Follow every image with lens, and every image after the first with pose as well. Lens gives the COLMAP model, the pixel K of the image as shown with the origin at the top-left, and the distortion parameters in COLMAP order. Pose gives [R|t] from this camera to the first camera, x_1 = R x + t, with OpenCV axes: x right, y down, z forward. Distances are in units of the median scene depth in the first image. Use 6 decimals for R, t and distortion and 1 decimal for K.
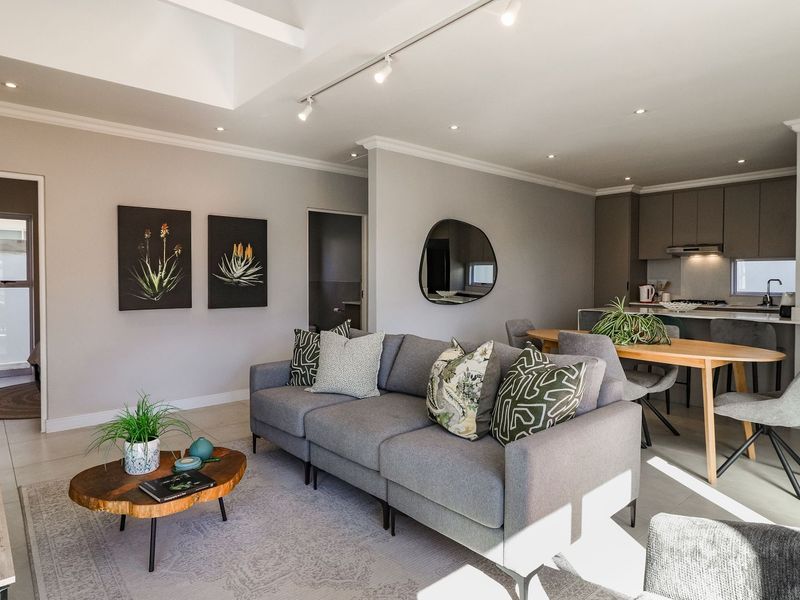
lens RADIAL K [[491.9, 0, 395.2], [0, 491.9, 293.1], [0, 0, 1]] dist [-0.005807, 0.000121]
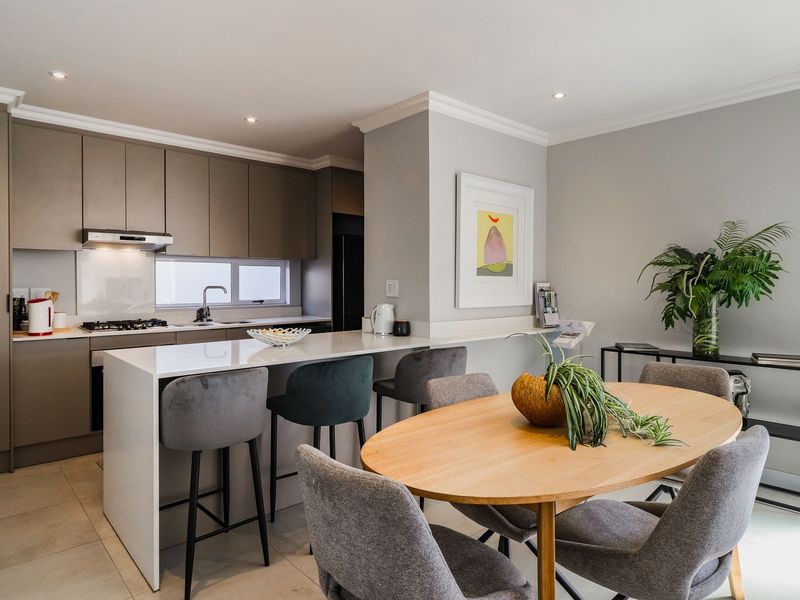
lens RADIAL K [[491.9, 0, 392.0], [0, 491.9, 294.2], [0, 0, 1]] dist [-0.005807, 0.000121]
pose [[0.004620, -0.026336, 0.999642, 0.001490], [0.026005, 0.999318, 0.026207, -0.026468], [-0.999651, 0.025875, 0.005302, 0.650959]]
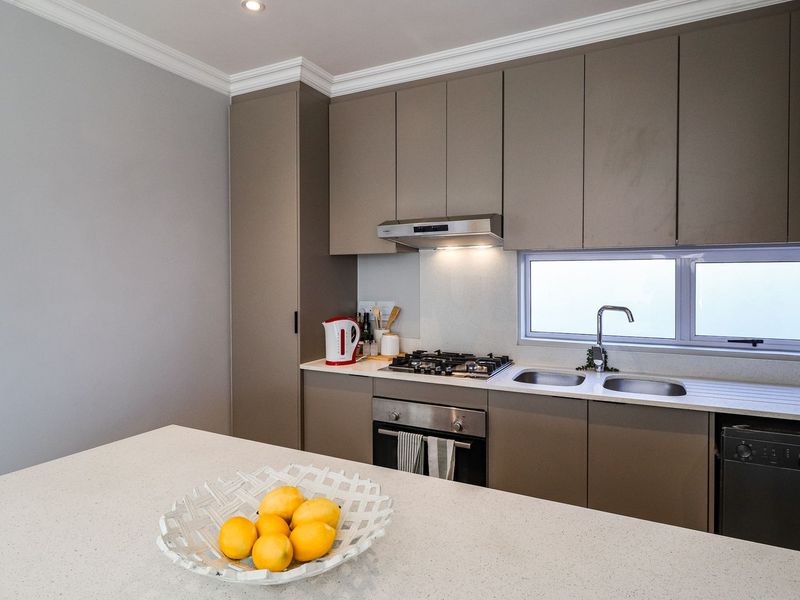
lens RADIAL K [[491.9, 0, 395.9], [0, 491.9, 294.1], [0, 0, 1]] dist [-0.005807, 0.000121]
pose [[0.931197, -0.010311, 0.364371, 0.421305], [0.011628, 0.999931, -0.001420, -0.036259], [-0.364331, 0.005560, 0.931253, 0.630265]]
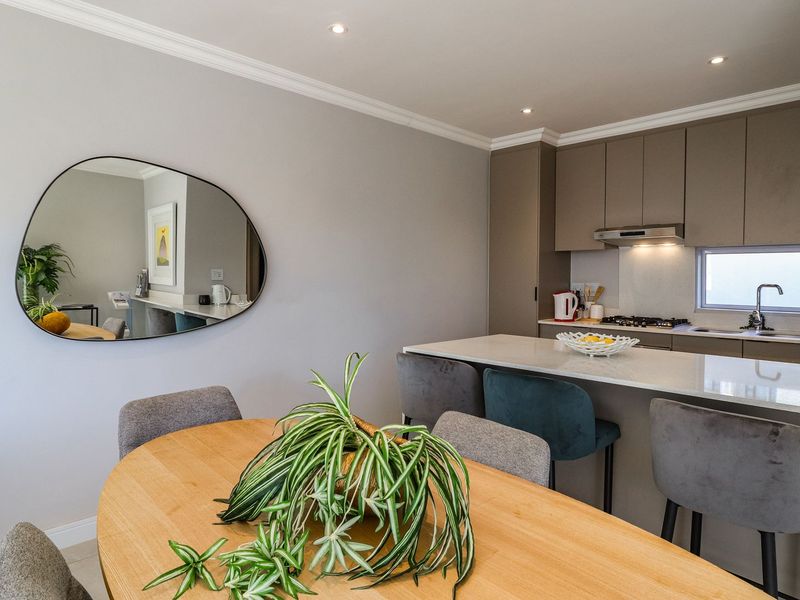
lens RADIAL K [[491.9, 0, 396.6], [0, 491.9, 290.0], [0, 0, 1]] dist [-0.005807, 0.000121]
pose [[0.998219, 0.004225, 0.059502, 0.271706], [-0.003968, 0.999982, -0.004448, -0.015957], [-0.059520, 0.004204, 0.998218, 0.407146]]
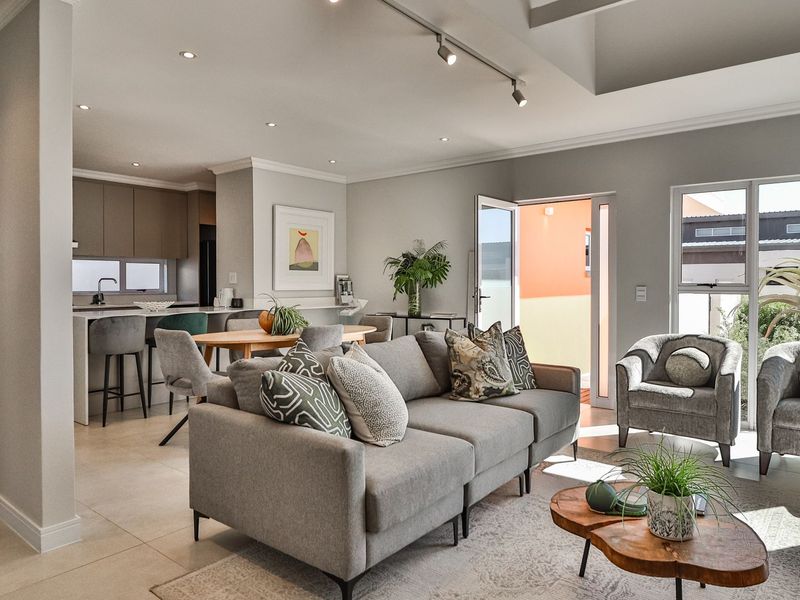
lens RADIAL K [[545.4, 0, 400.4], [0, 545.4, 292.7], [0, 0, 1]] dist [-0.028461, -0.001236]
pose [[-0.172181, -0.022452, 0.984809, -0.427586], [0.026282, 0.999280, 0.027377, -0.011169], [-0.984715, 0.030596, -0.171467, 0.528977]]
